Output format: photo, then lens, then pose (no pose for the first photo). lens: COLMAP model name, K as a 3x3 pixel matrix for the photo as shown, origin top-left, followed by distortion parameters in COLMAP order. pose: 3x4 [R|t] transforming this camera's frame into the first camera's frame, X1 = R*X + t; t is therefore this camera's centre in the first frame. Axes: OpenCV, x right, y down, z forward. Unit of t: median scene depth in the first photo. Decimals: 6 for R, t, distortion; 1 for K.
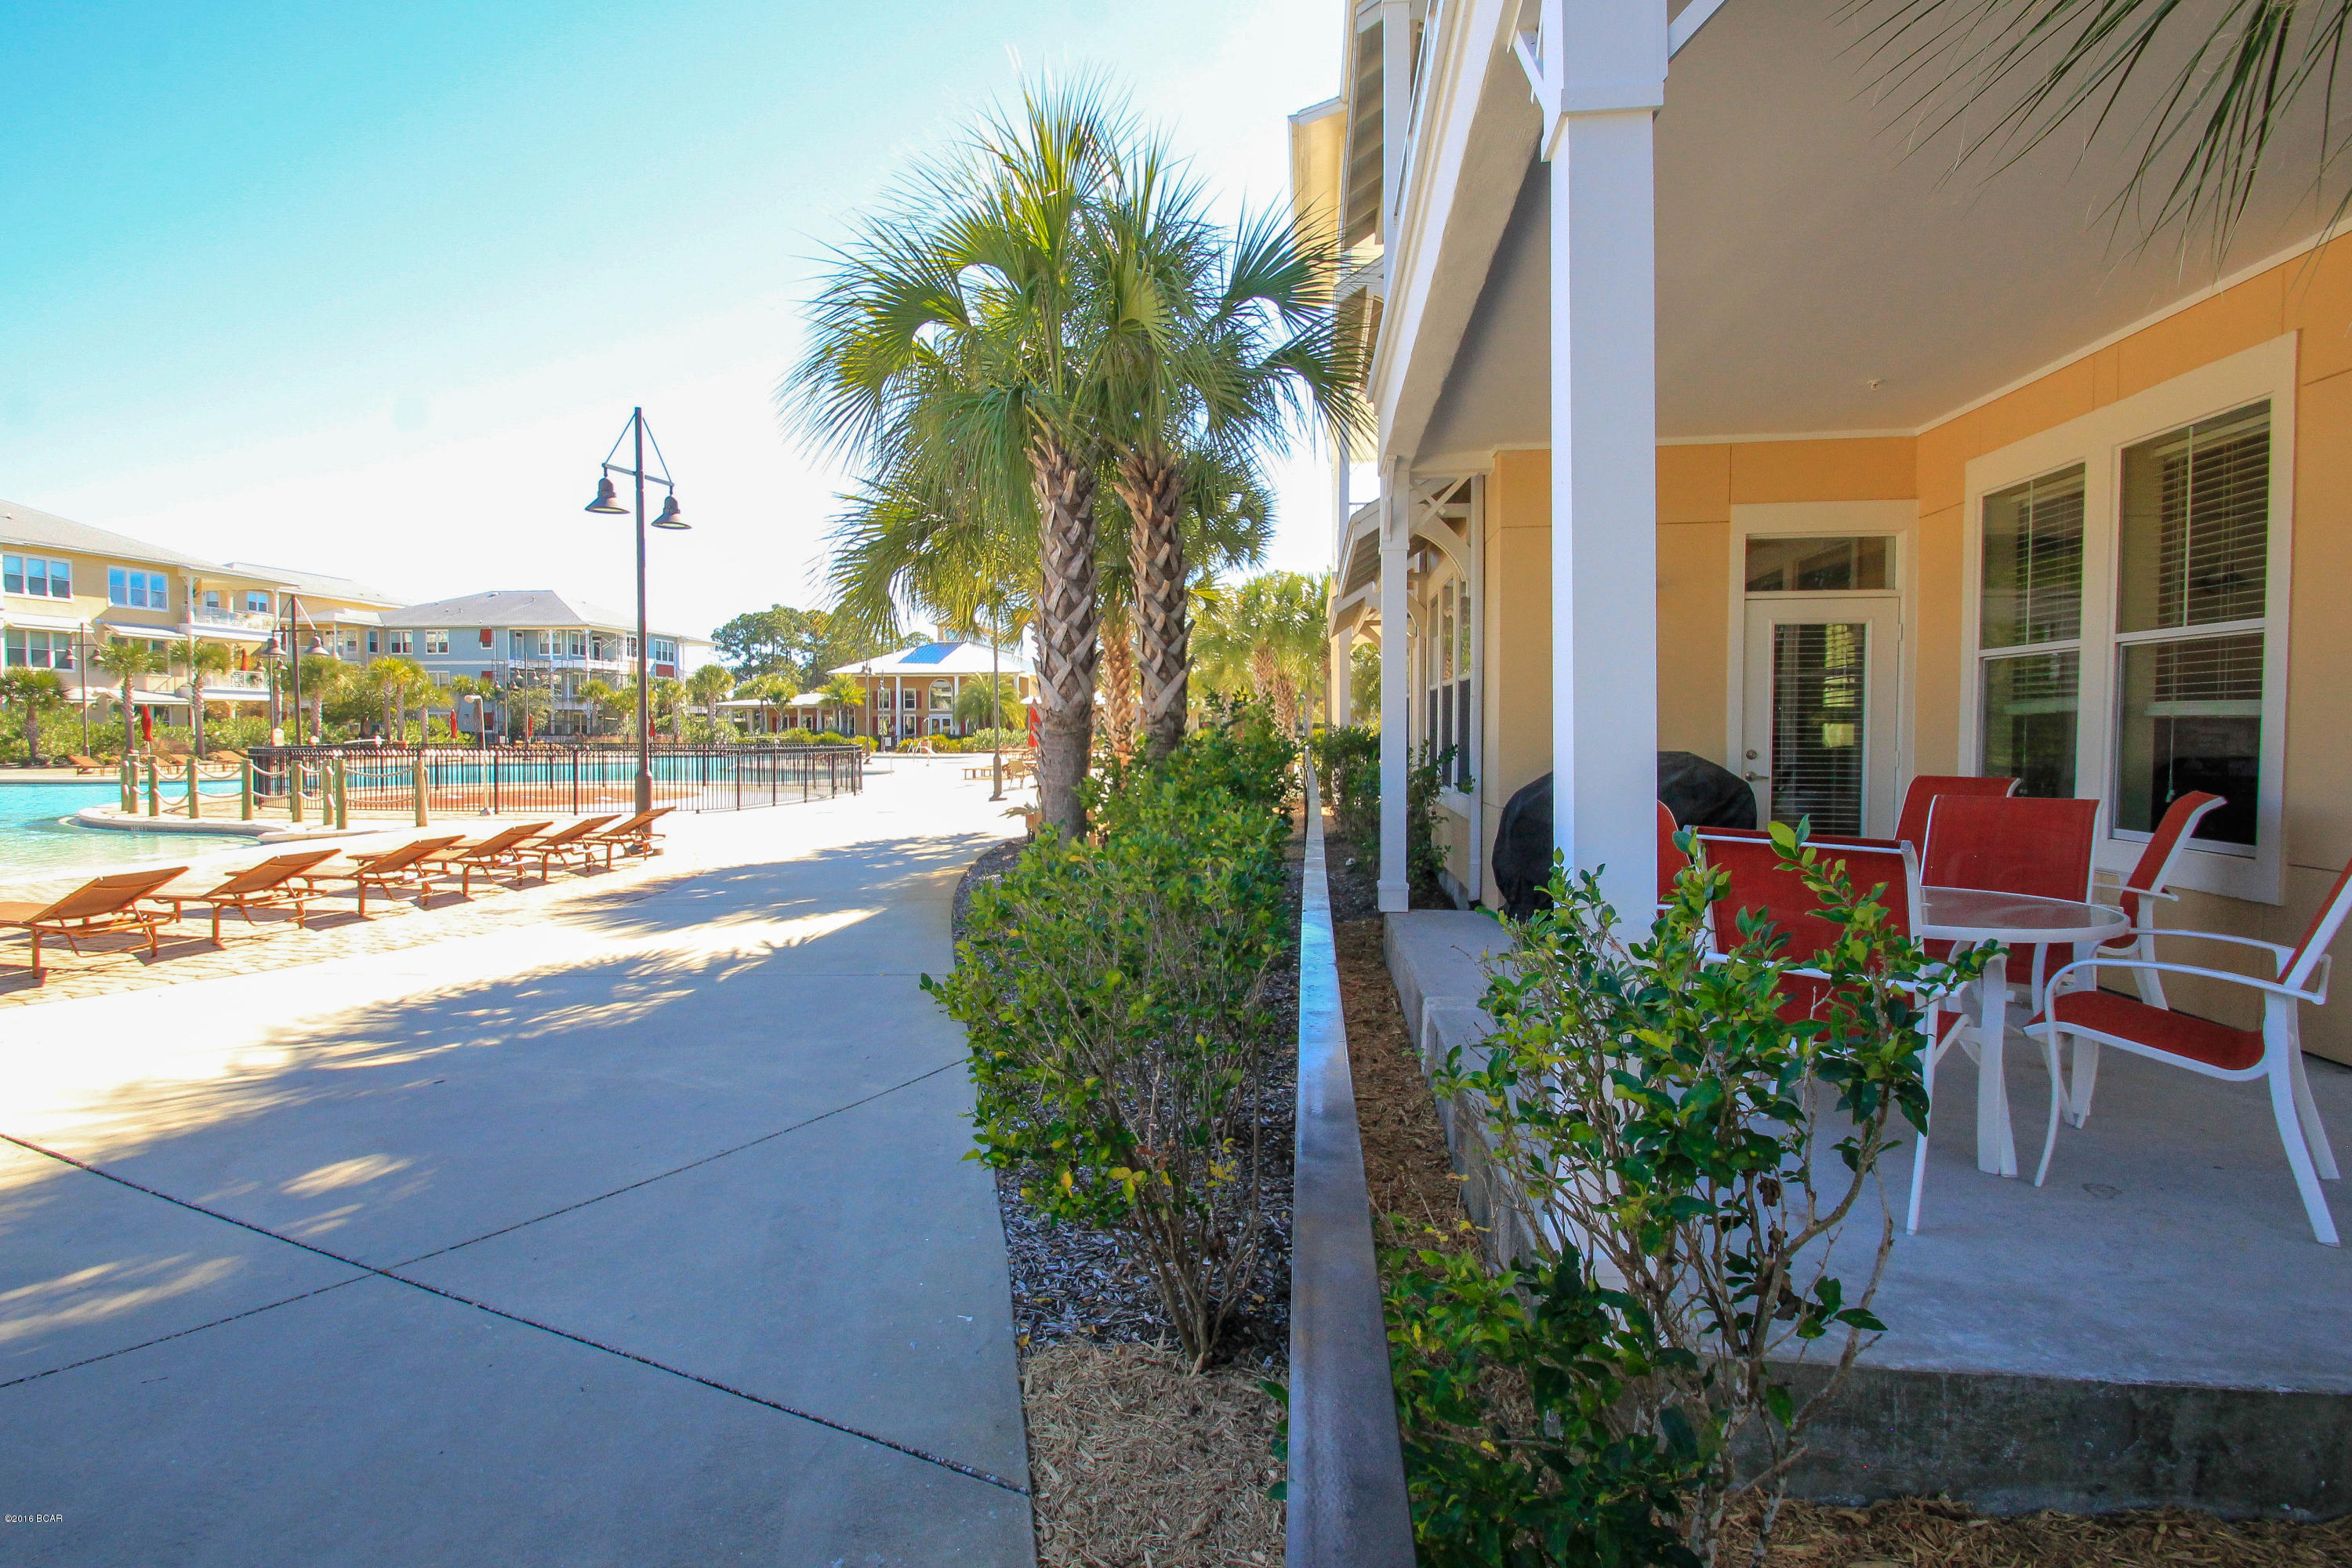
lens RADIAL K [[1124.6, 0, 1160.0], [0, 1124.6, 772.1], [0, 0, 1]] dist [0.015295, -0.019888]
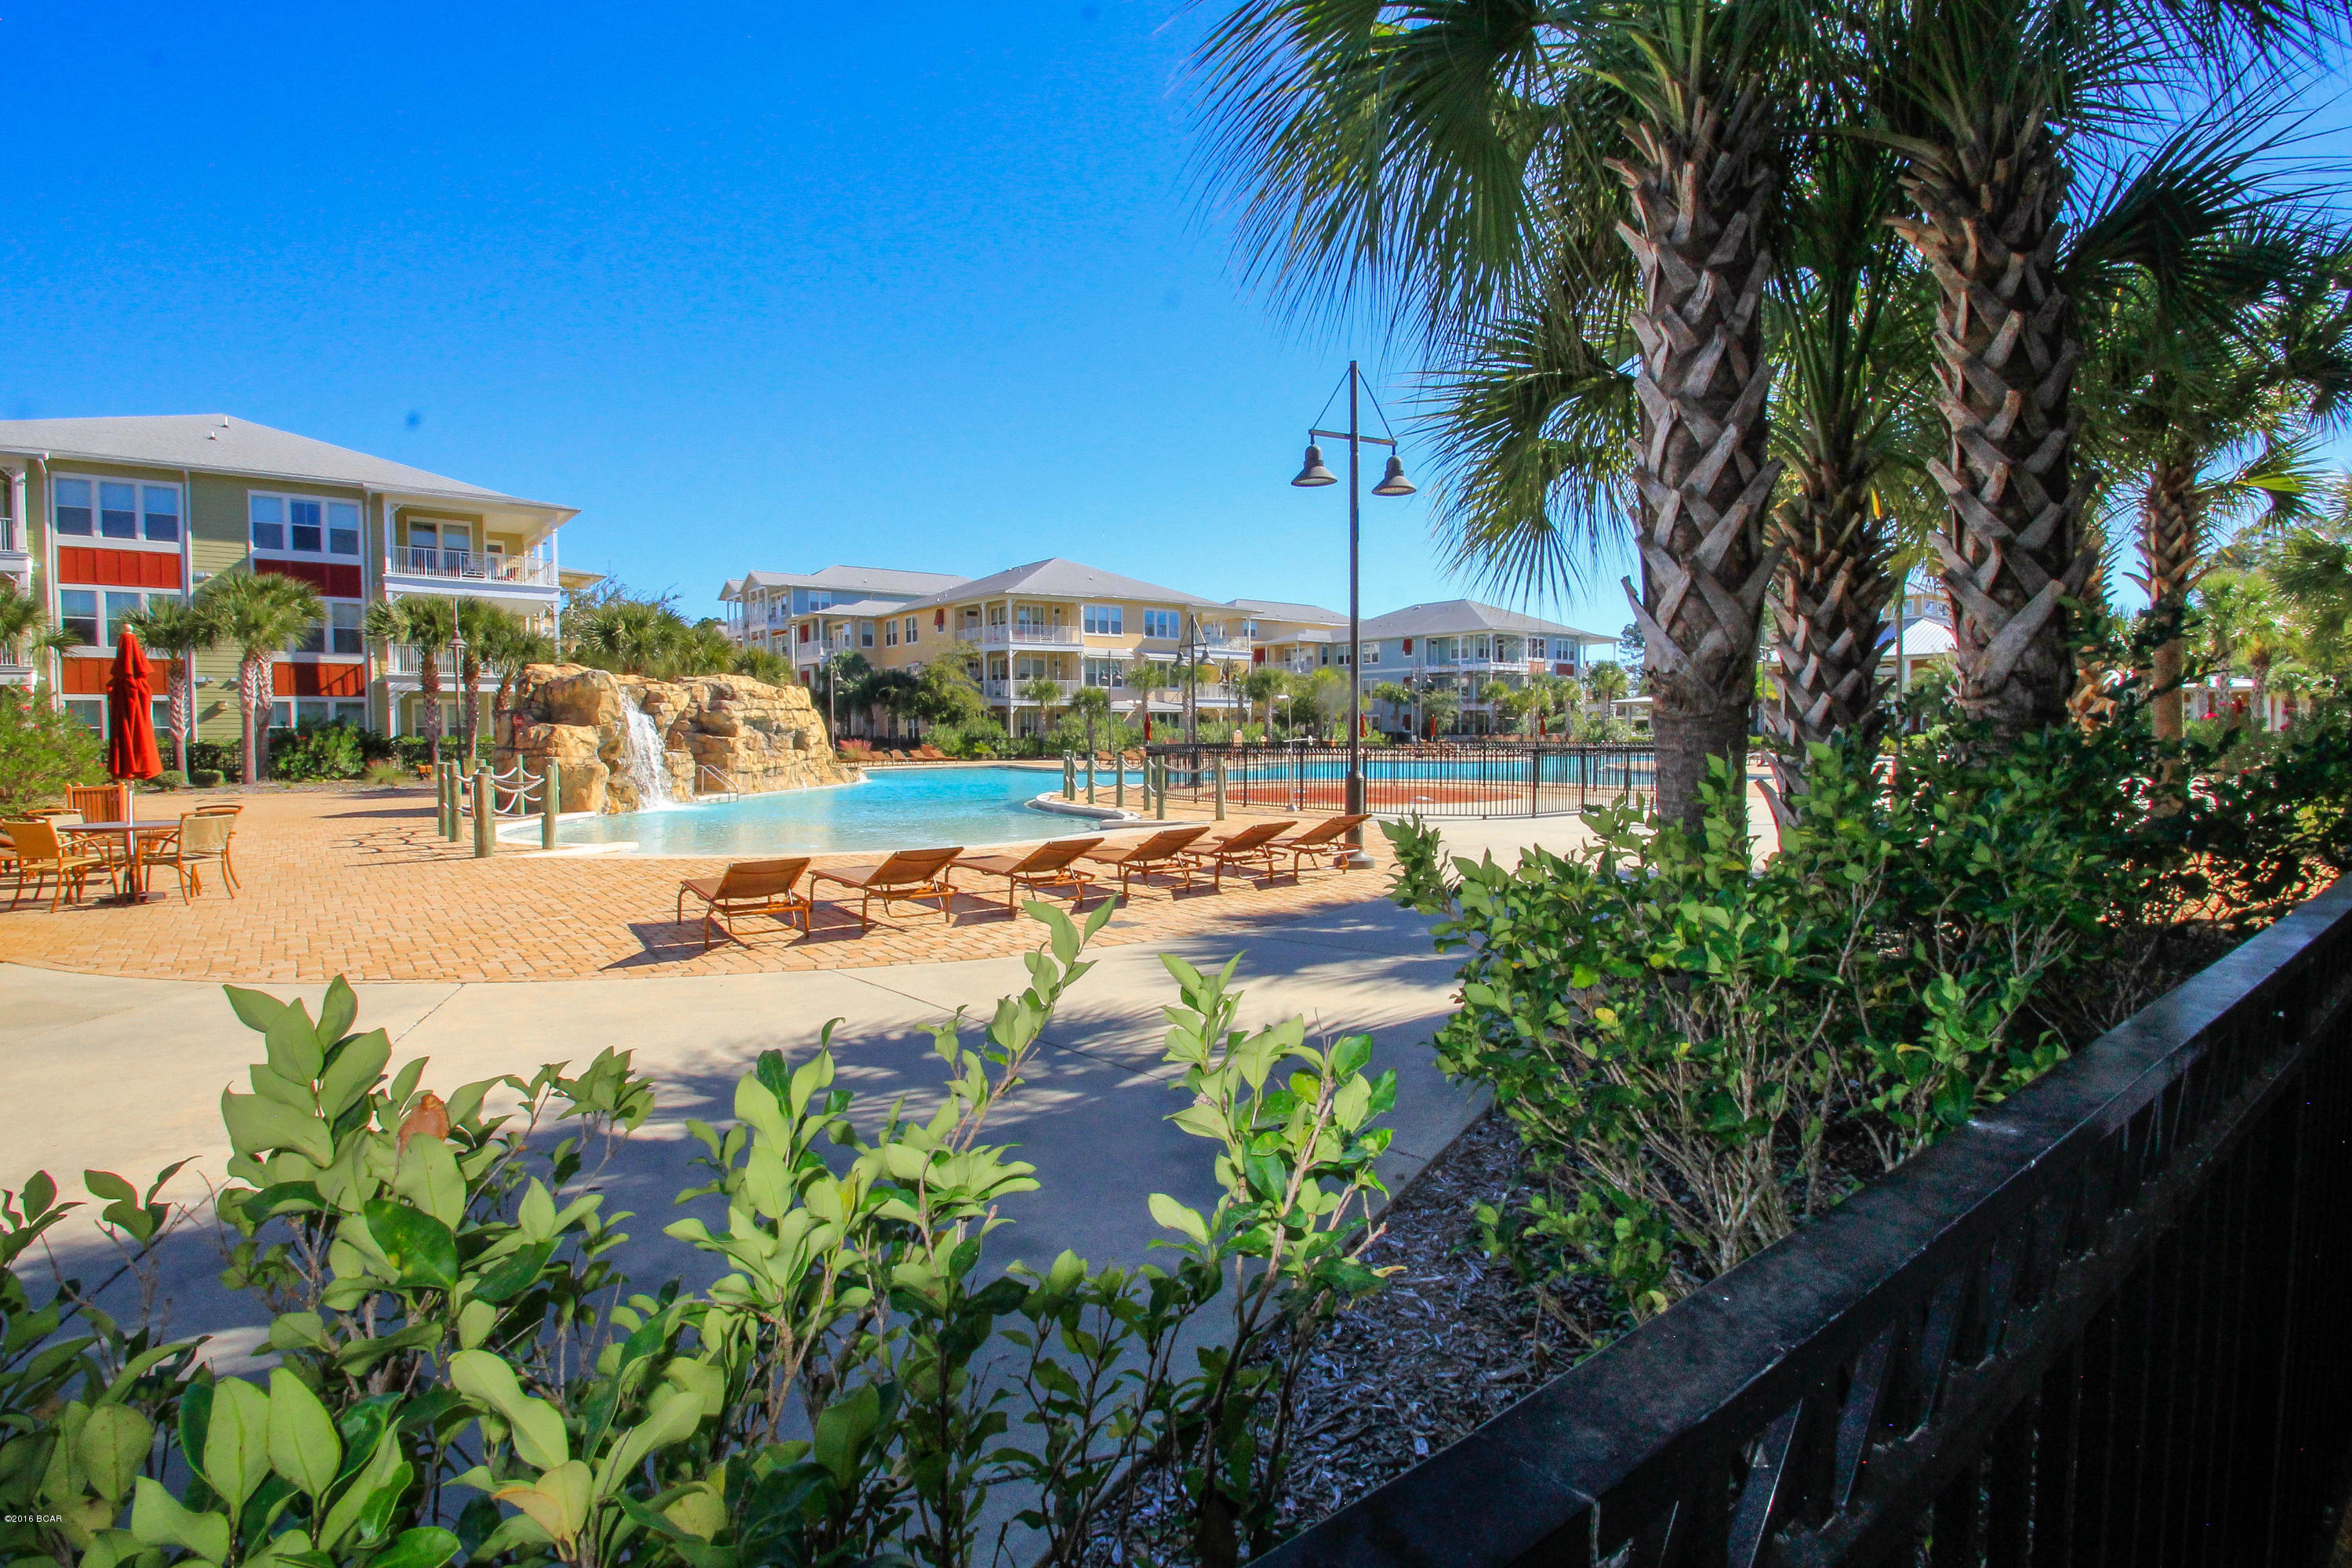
lens RADIAL K [[1124.6, 0, 1160.0], [0, 1124.6, 772.1], [0, 0, 1]] dist [0.015295, -0.019888]
pose [[0.712948, 0.018901, -0.700962, 0.051639], [-0.018315, 0.999798, 0.008331, -0.005379], [0.700978, 0.006899, 0.713150, 0.255206]]
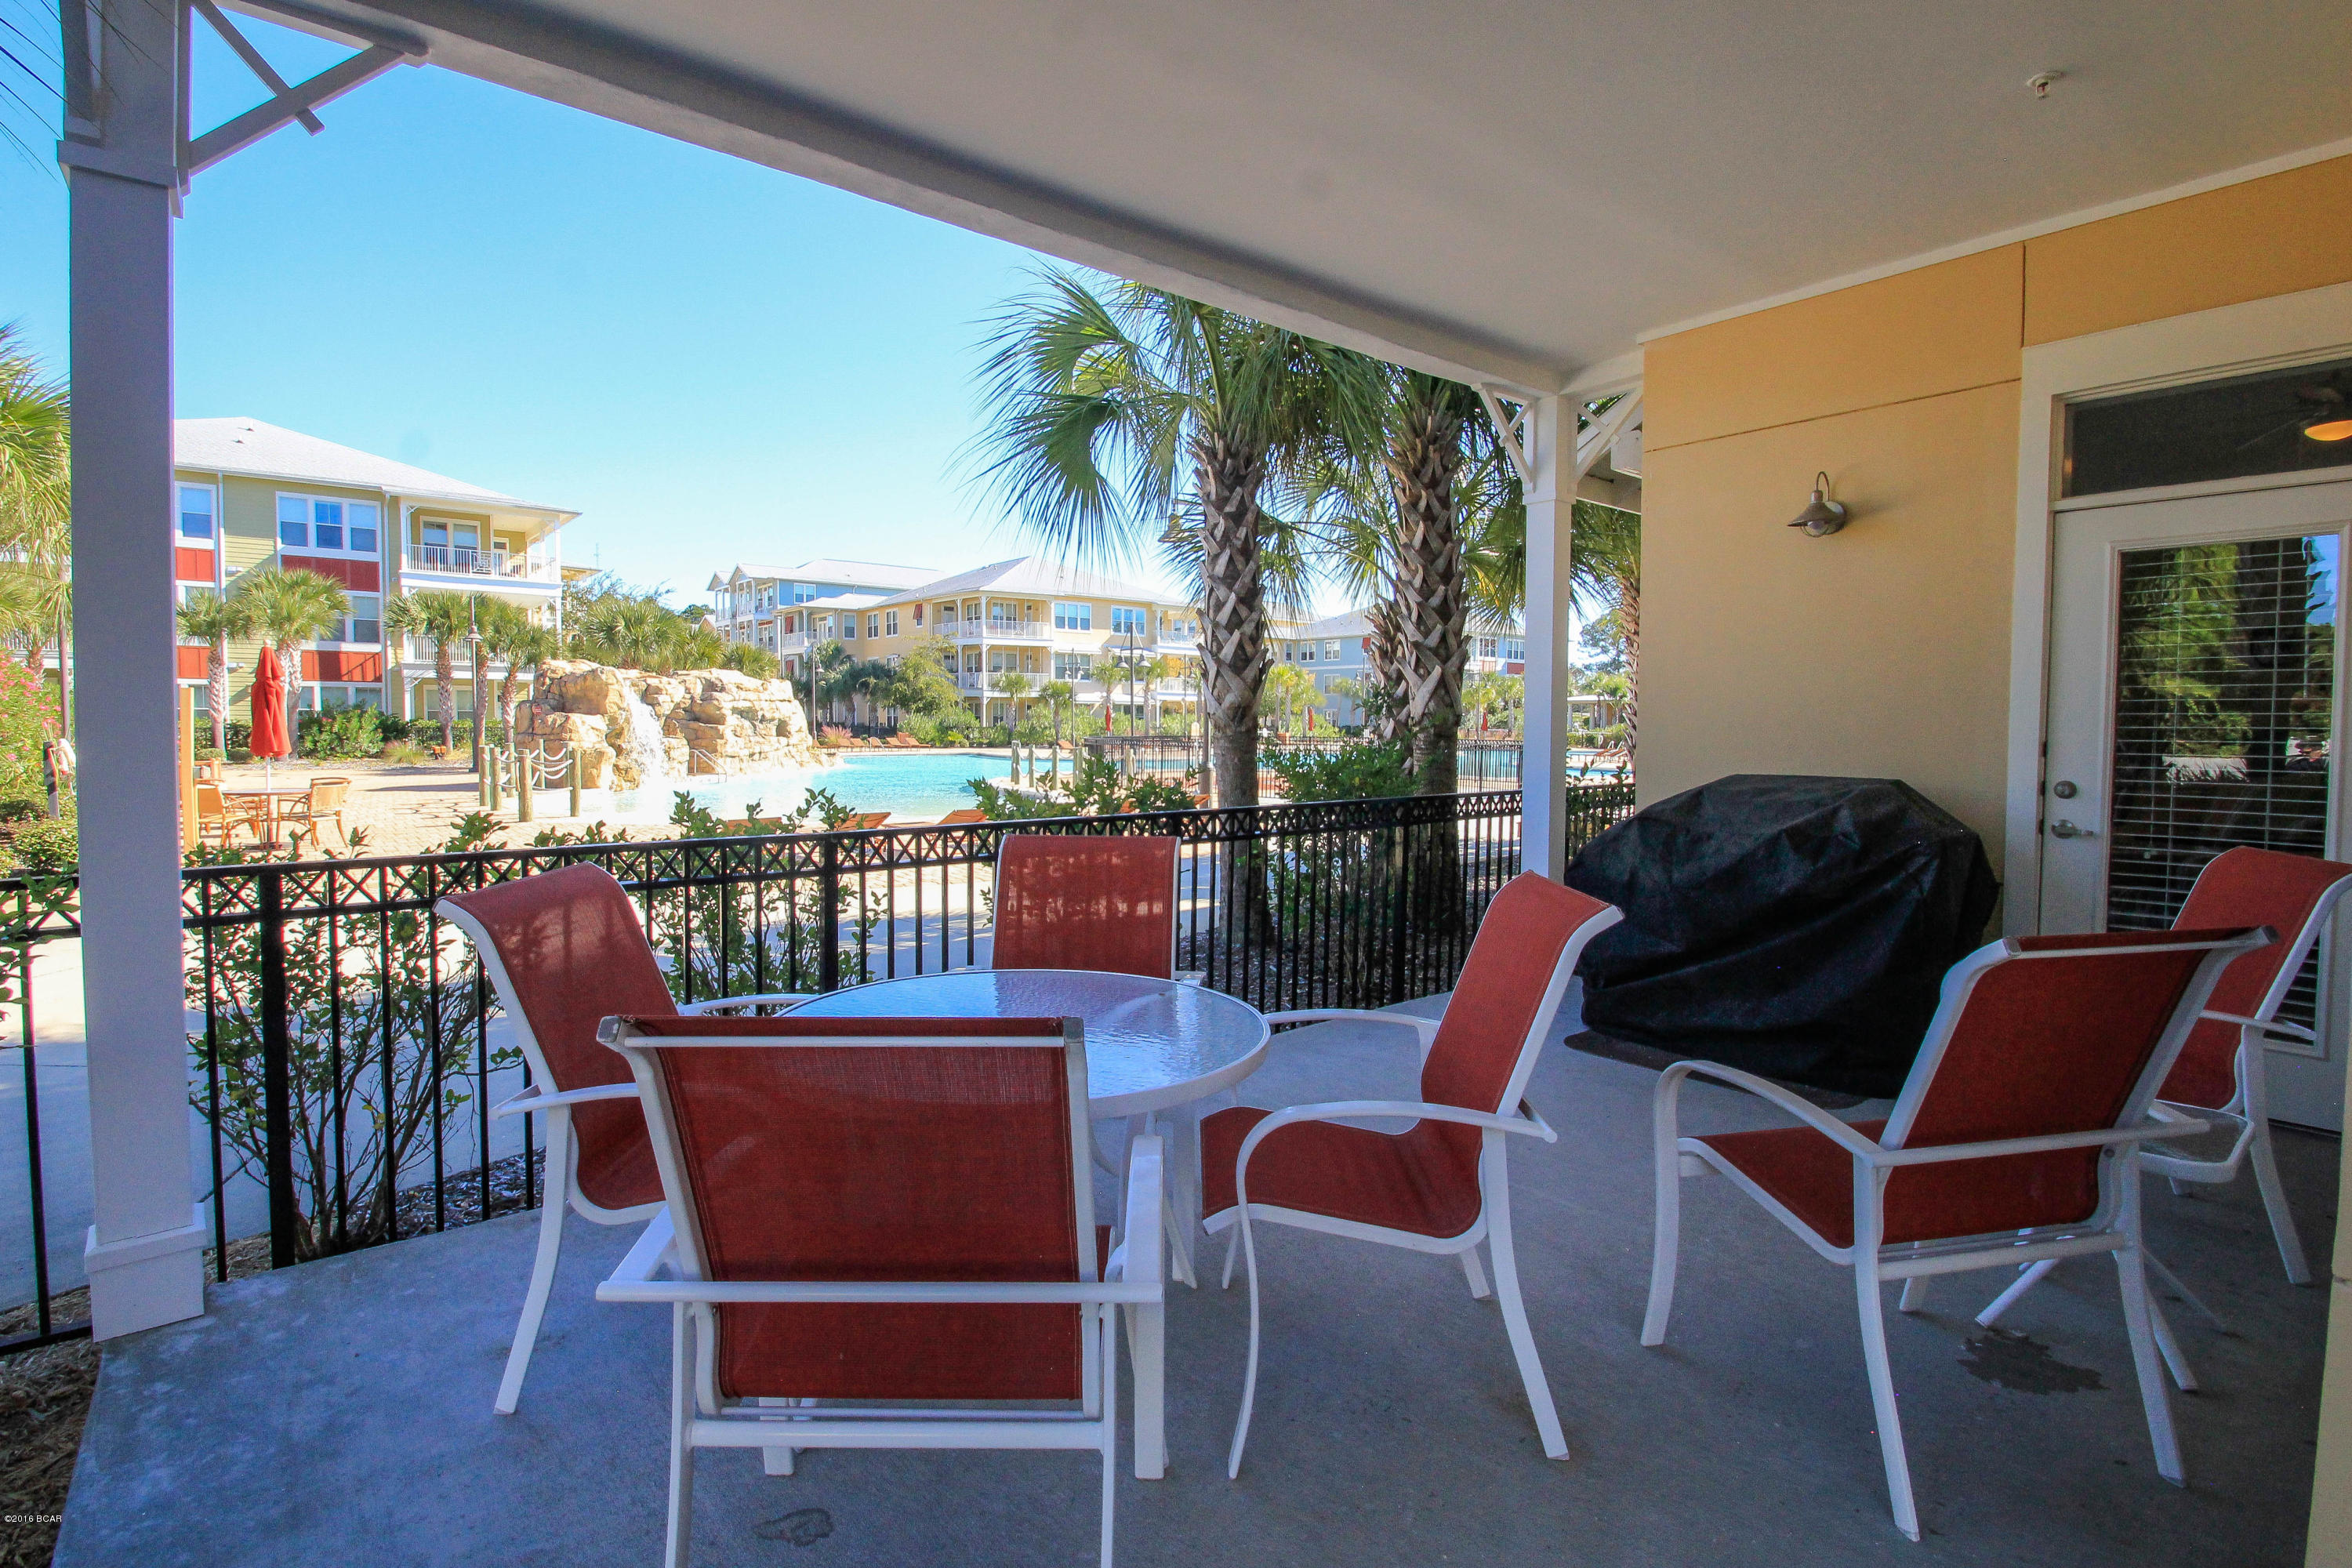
lens RADIAL K [[1108.5, 0, 1158.4], [0, 1108.5, 770.8], [0, 0, 1]] dist [0.015583, -0.019477]
pose [[0.722894, 0.034048, -0.690120, 0.282465], [-0.031159, 0.999375, 0.016667, -0.009983], [0.690256, 0.009454, 0.723503, 0.142068]]
